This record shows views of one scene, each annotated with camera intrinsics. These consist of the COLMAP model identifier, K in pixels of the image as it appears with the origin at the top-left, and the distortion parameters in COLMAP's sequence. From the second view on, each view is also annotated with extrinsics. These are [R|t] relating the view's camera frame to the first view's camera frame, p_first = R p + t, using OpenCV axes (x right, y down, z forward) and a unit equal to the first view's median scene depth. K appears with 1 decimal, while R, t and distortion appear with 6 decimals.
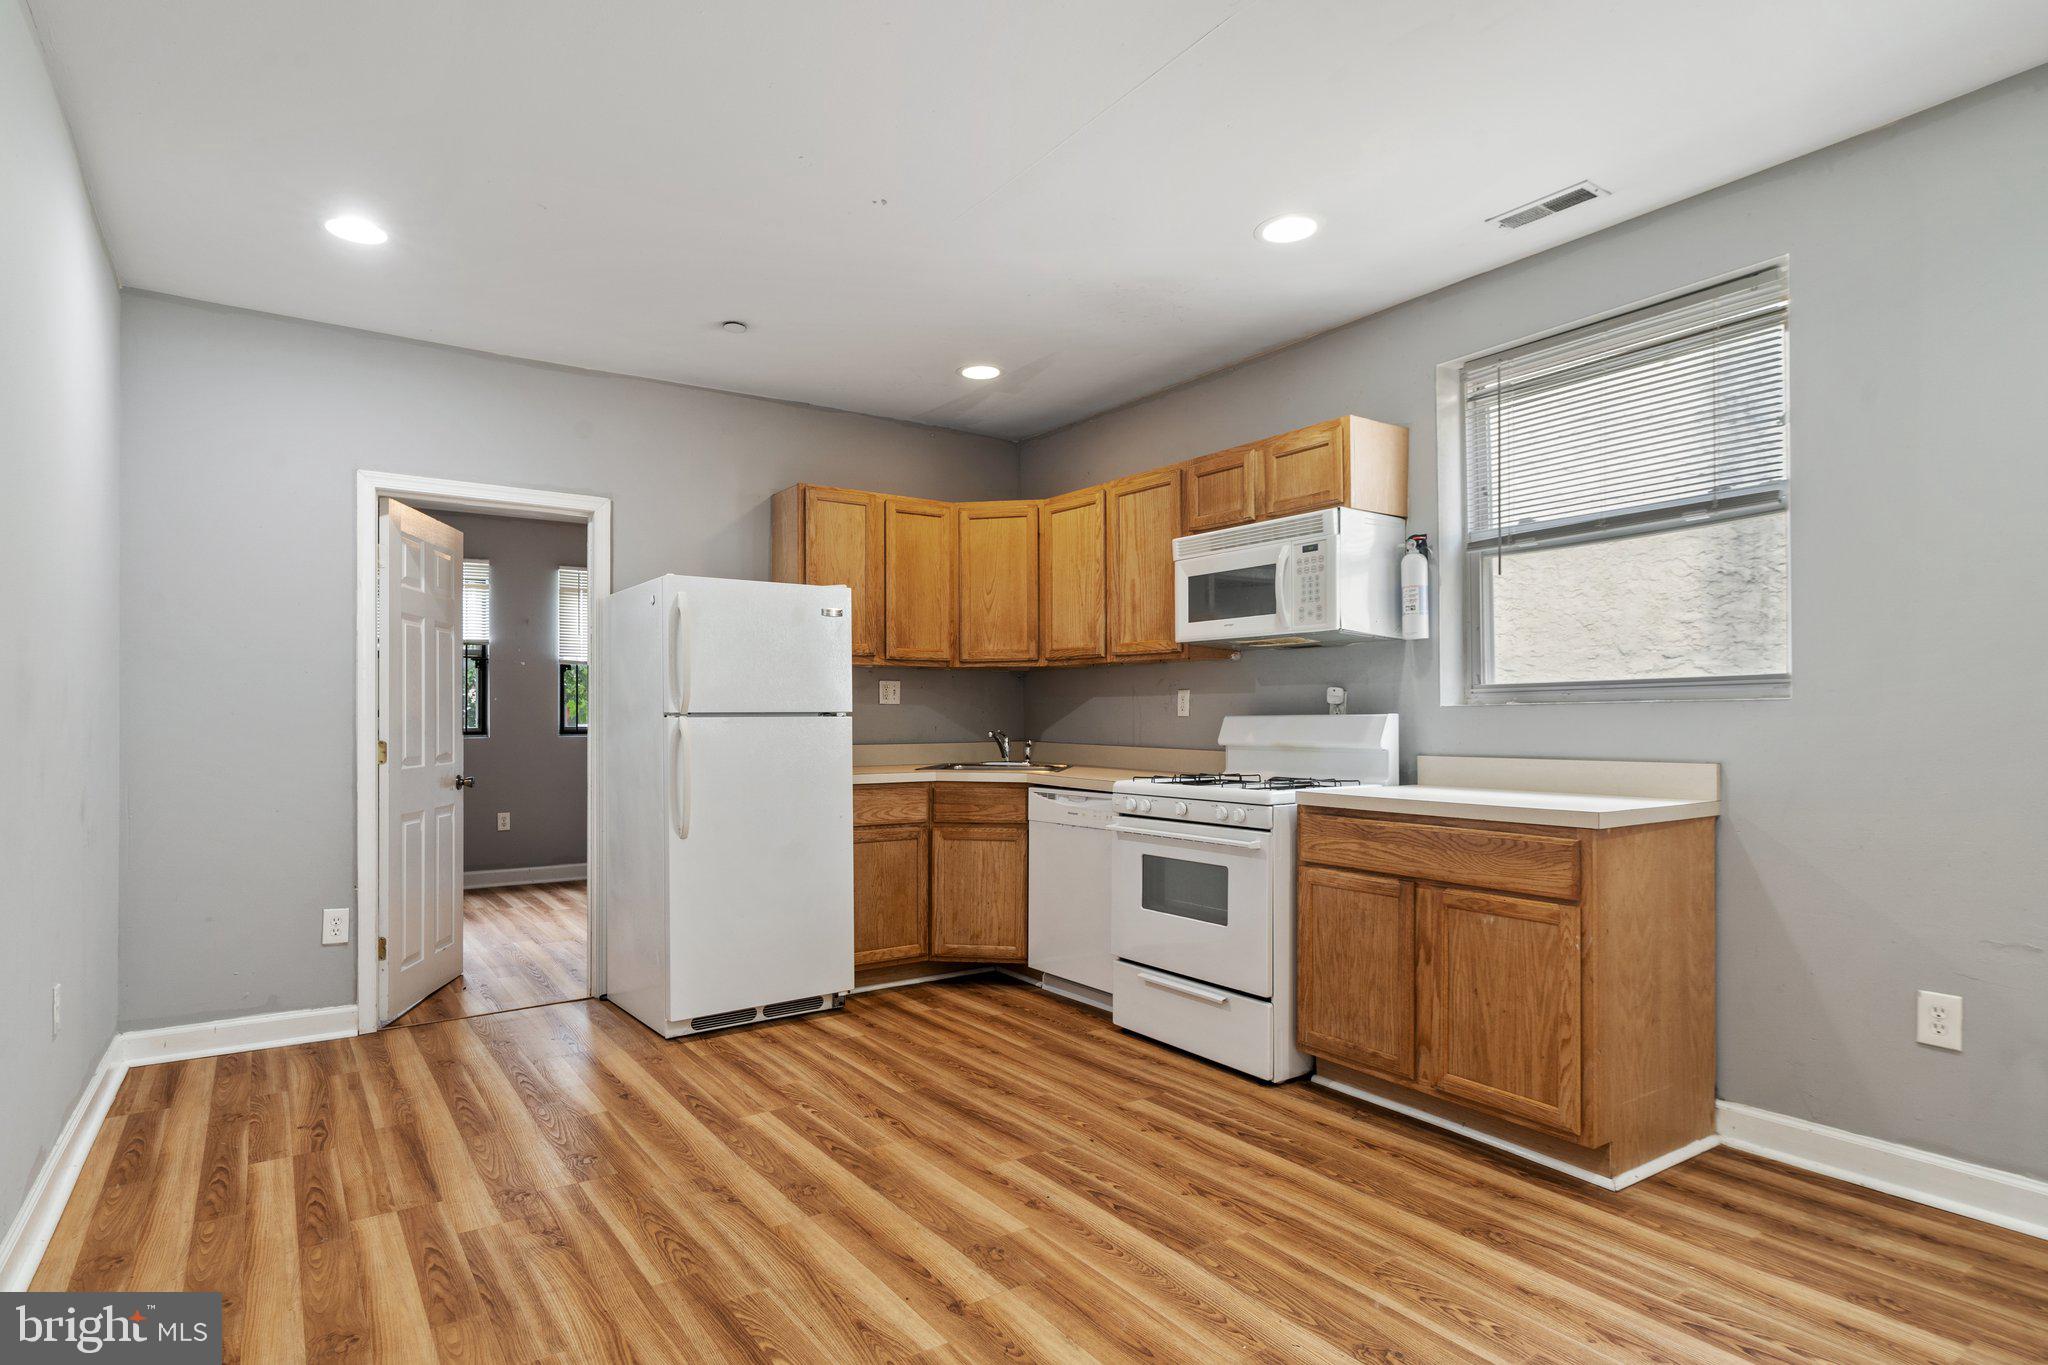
lens RADIAL K [[1032.9, 0, 967.9], [0, 1032.9, 712.7], [0, 0, 1]] dist [0.001884, 0.000809]
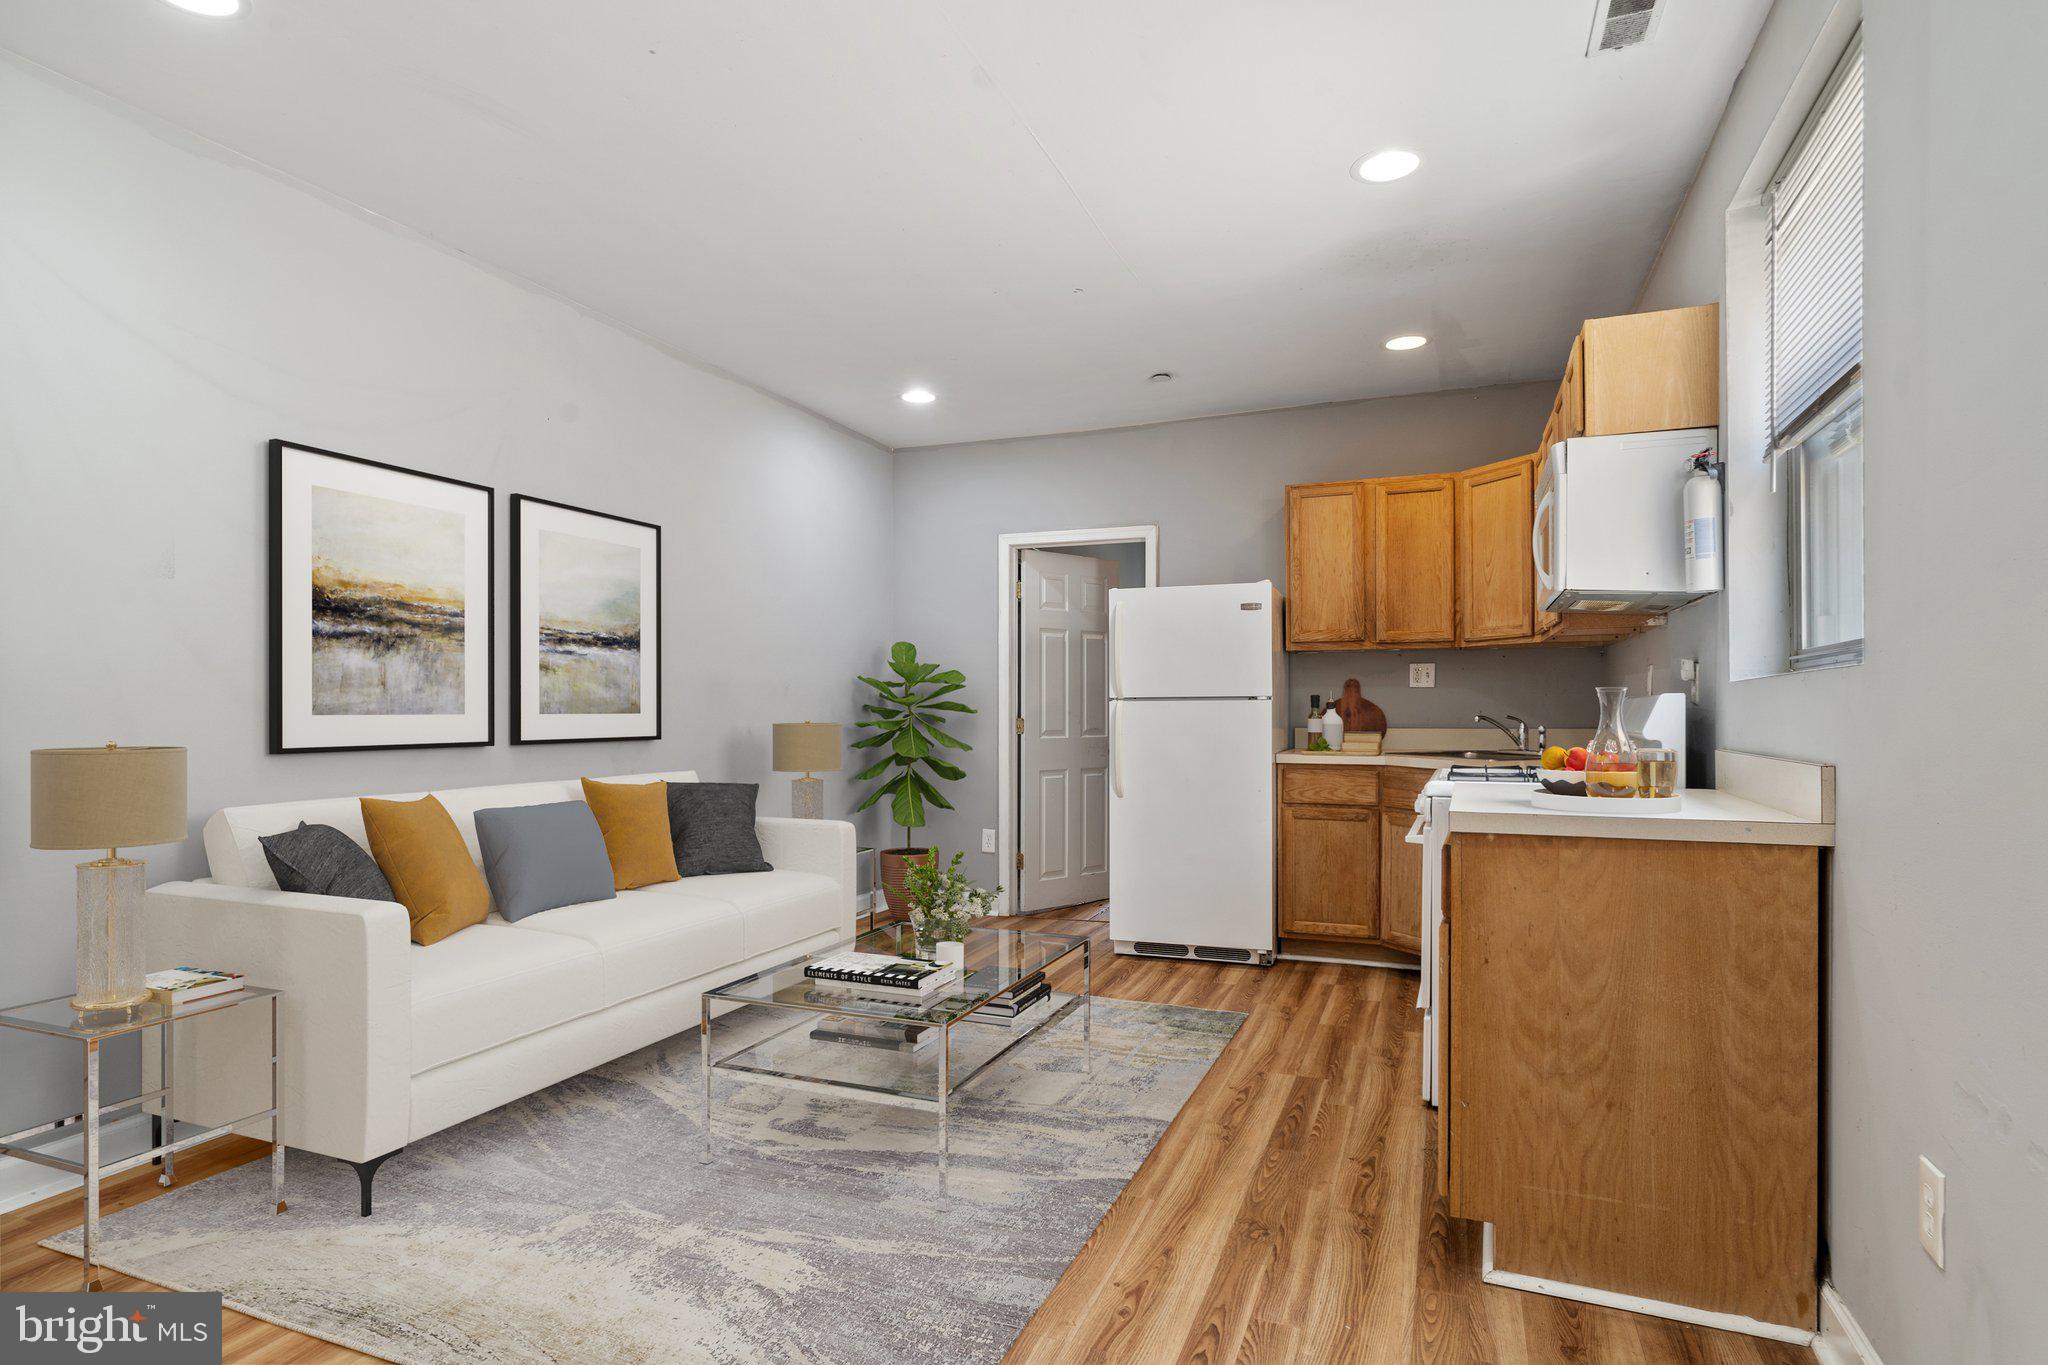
lens RADIAL K [[1074.1, 0, 1017.6], [0, 1074.1, 712.0], [0, 0, 1]] dist [-0.003097, 0.000502]
pose [[0.571375, 0.005549, -0.820670, 0.815172], [0.004601, 0.999940, 0.009965, 0.004703], [0.820676, -0.009470, 0.571315, 0.164591]]
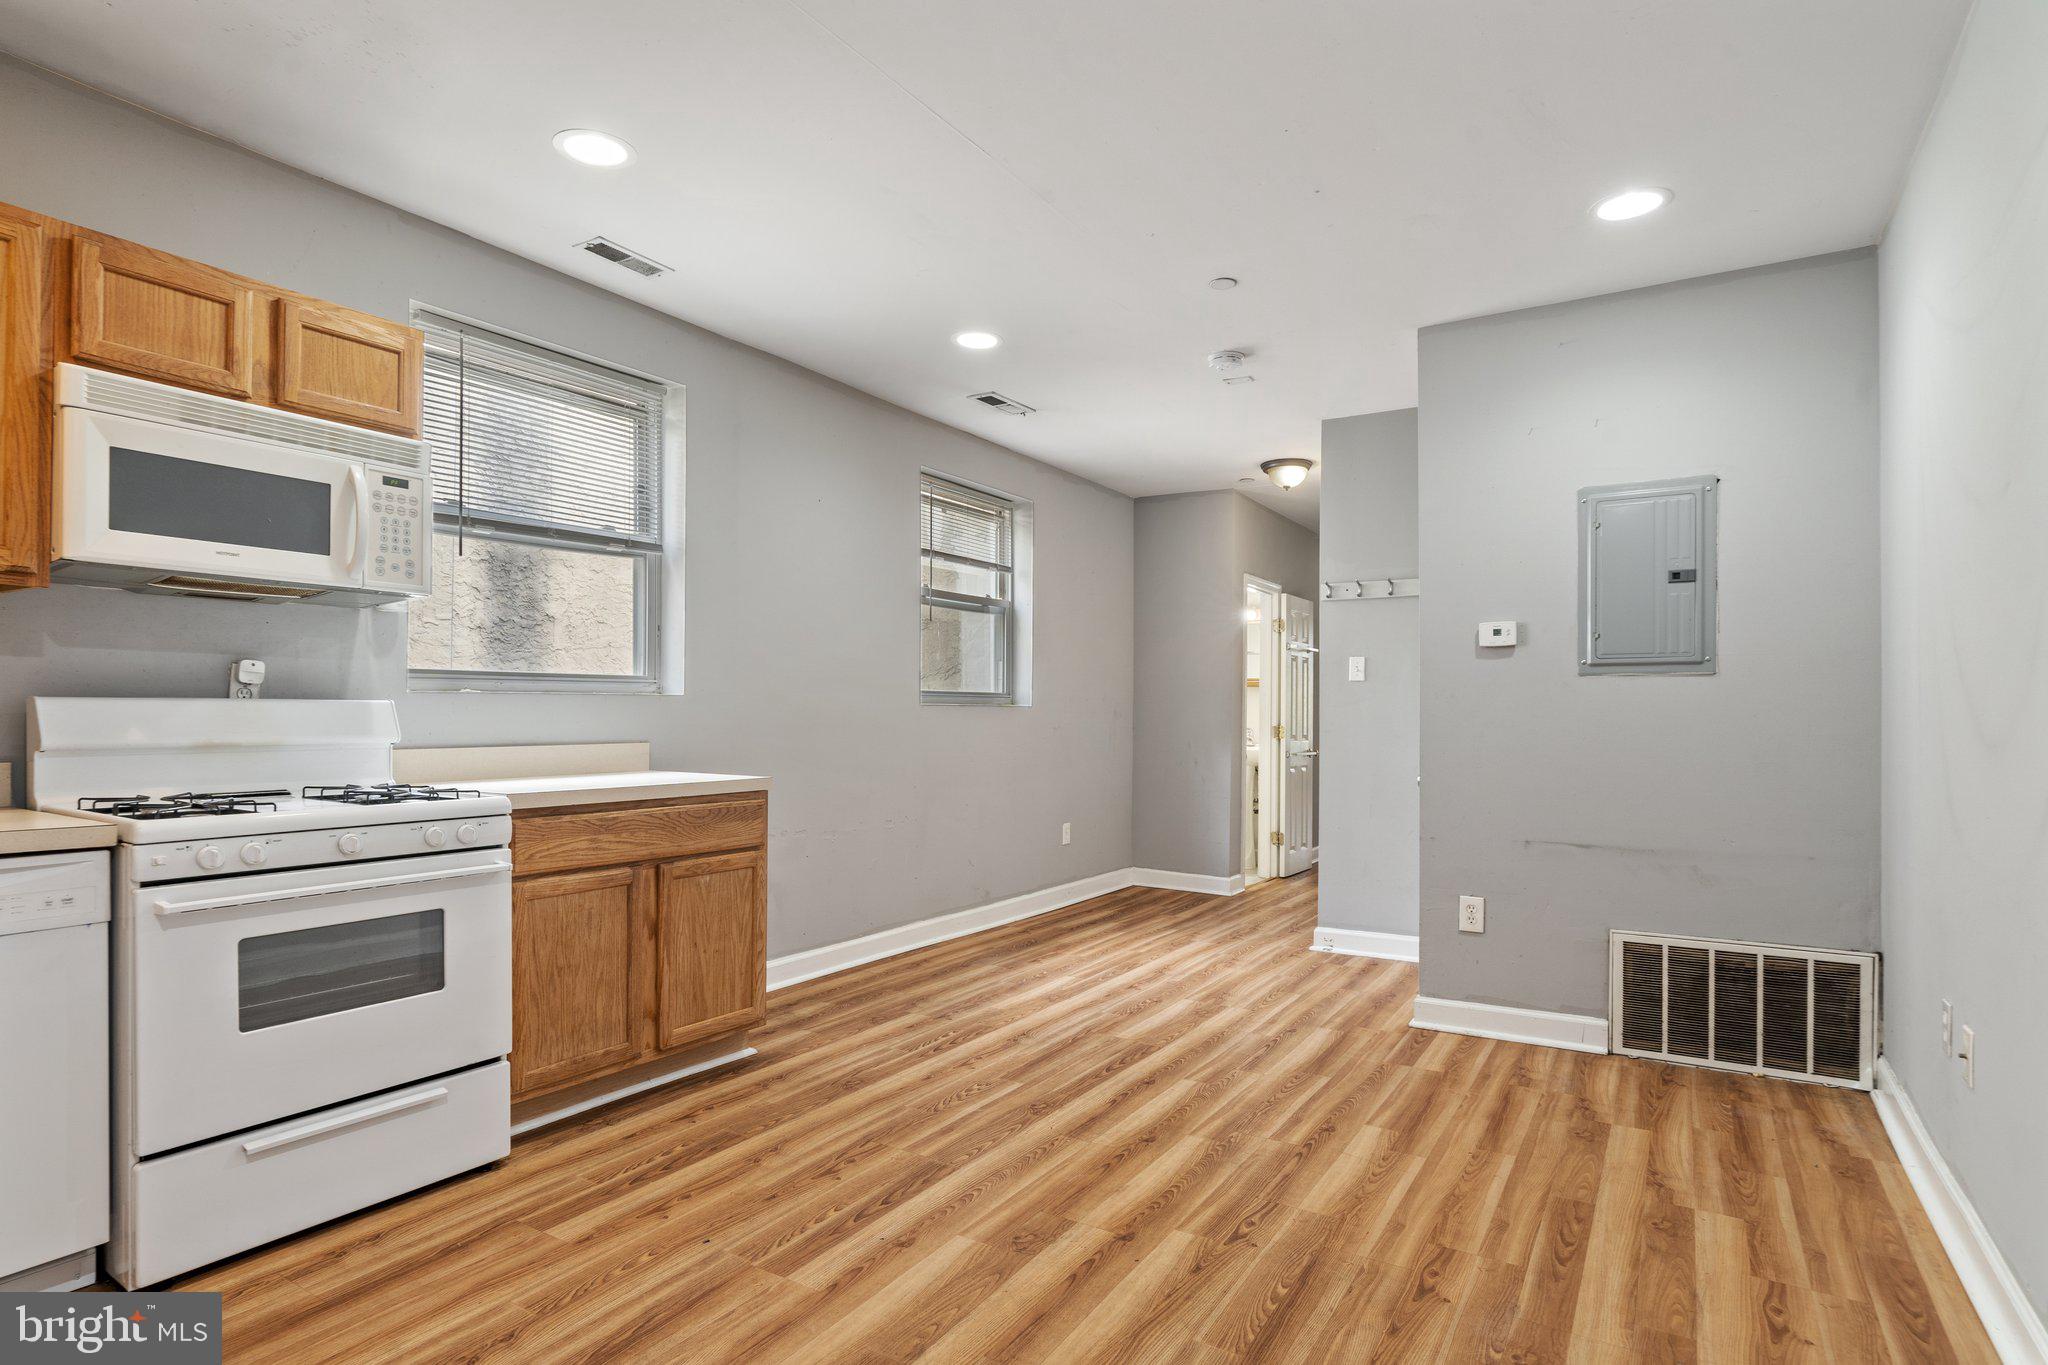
lens RADIAL K [[1074.1, 0, 1017.6], [0, 1074.1, 712.0], [0, 0, 1]] dist [-0.003097, 0.000502]
pose [[-0.400322, -0.000804, 0.916374, -0.606011], [-0.012470, 0.999912, -0.004570, 0.009047], [-0.916290, -0.013256, -0.400297, 0.932759]]
